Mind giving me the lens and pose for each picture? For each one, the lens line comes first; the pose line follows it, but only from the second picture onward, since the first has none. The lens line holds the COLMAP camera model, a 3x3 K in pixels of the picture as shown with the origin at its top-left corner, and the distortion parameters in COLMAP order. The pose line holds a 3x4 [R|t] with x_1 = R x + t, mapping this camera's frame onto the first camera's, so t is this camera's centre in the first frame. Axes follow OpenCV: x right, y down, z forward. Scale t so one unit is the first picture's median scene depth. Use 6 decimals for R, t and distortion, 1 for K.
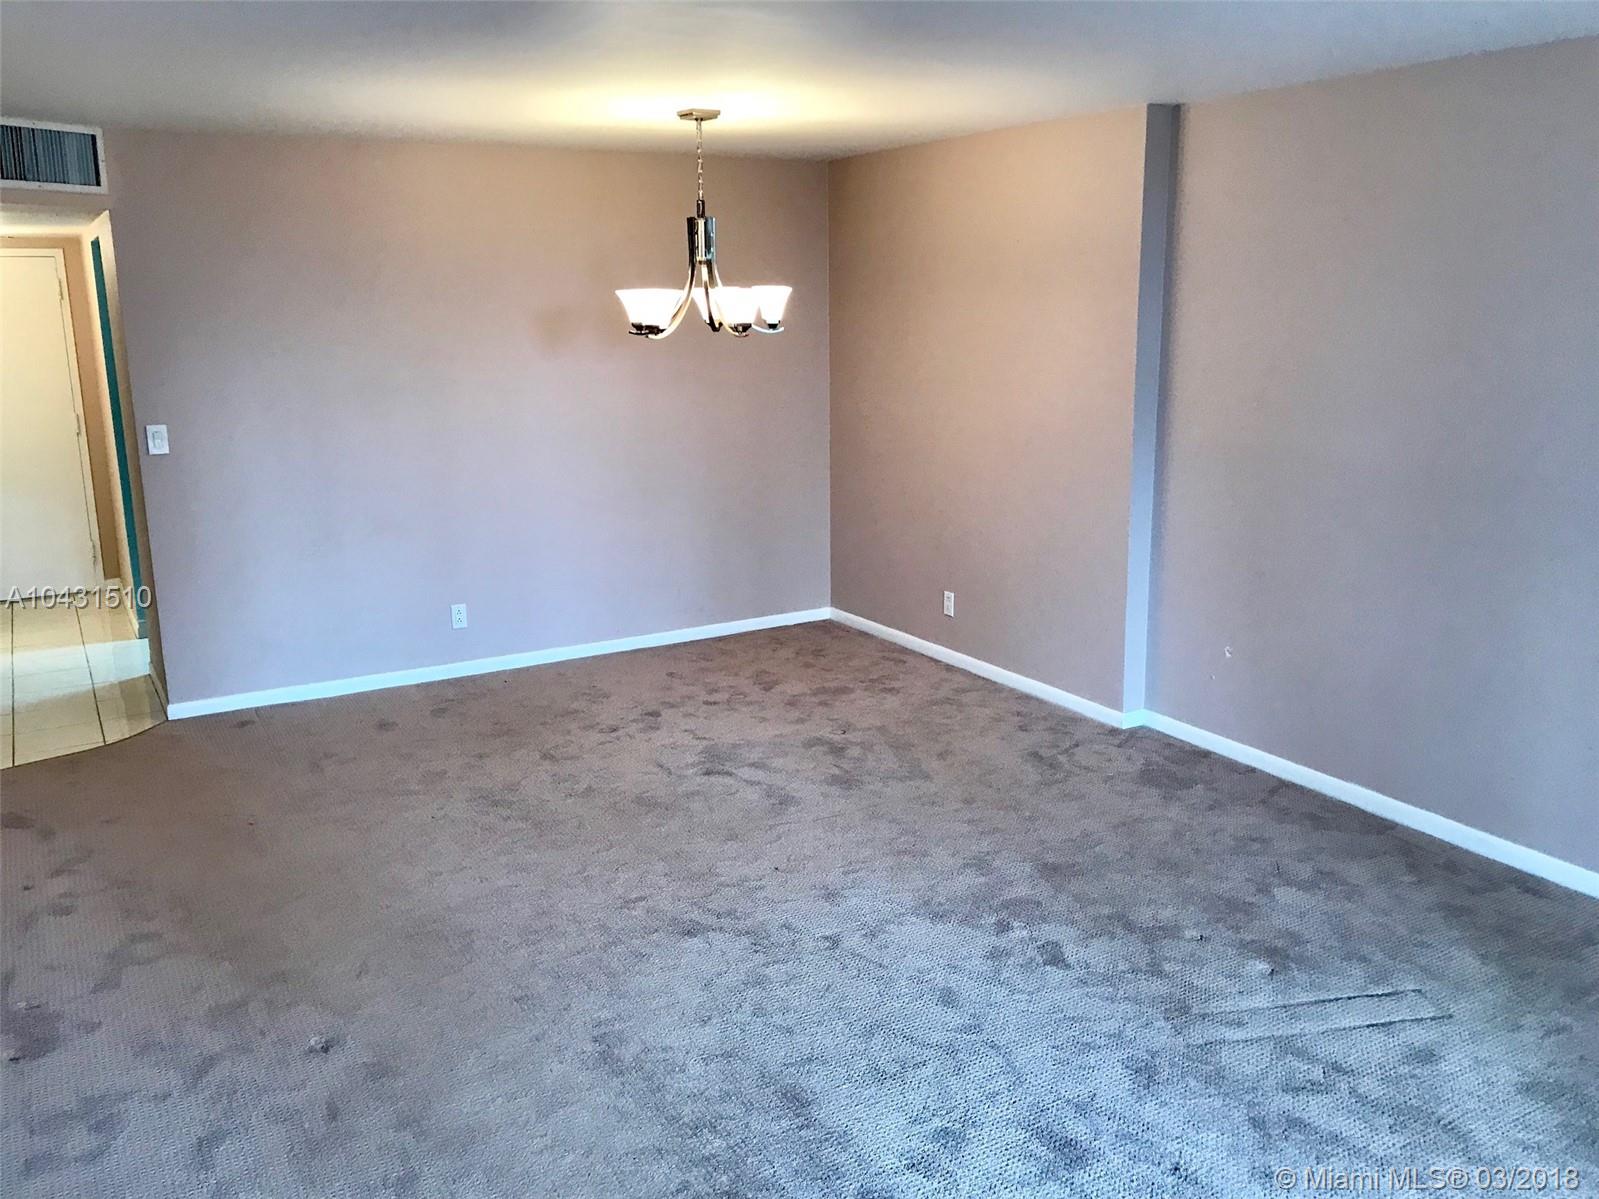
lens RADIAL K [[1317.7, 0, 826.0], [0, 1317.7, 588.1], [0, 0, 1]] dist [0.006088, -0.004531]
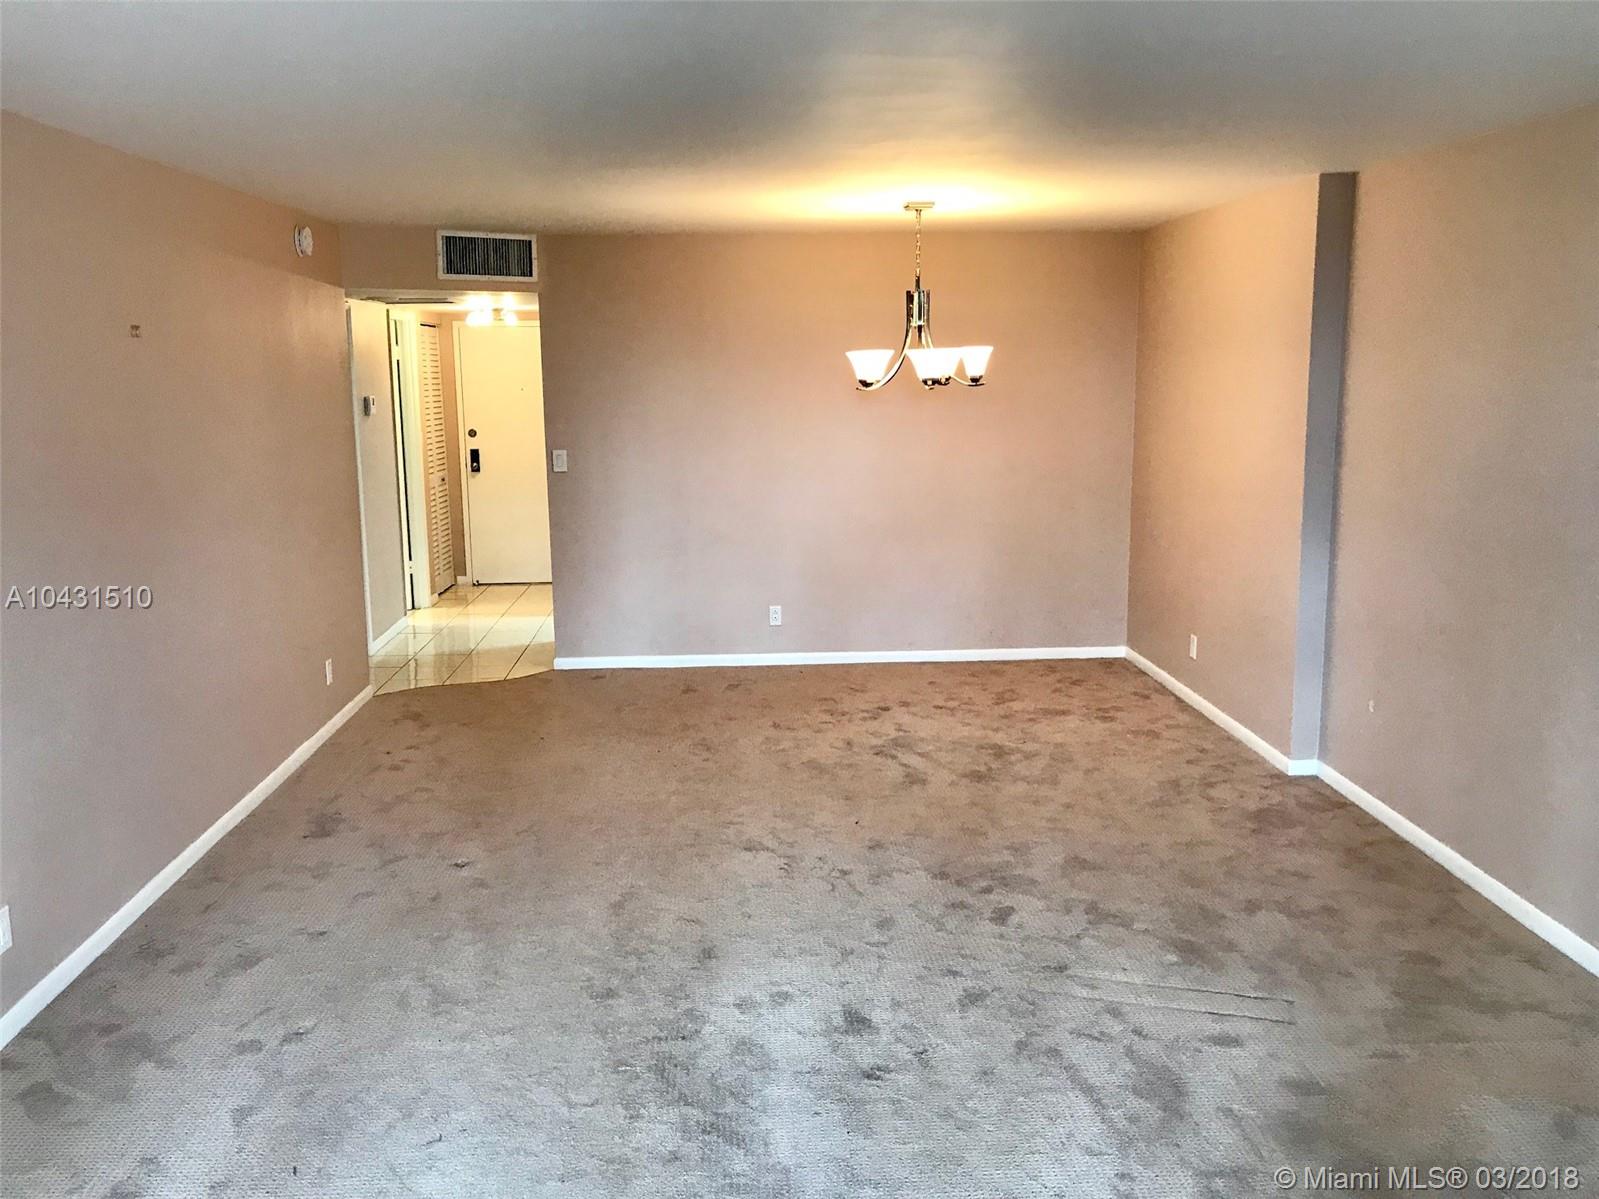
lens RADIAL K [[1319.8, 0, 798.9], [0, 1319.8, 586.5], [0, 0, 1]] dist [0.057825, -0.167805]
pose [[0.888955, 0.079520, -0.451038, 0.373308], [-0.099519, 0.994819, -0.020752, 0.022239], [0.447051, 0.063335, 0.892263, -0.104389]]
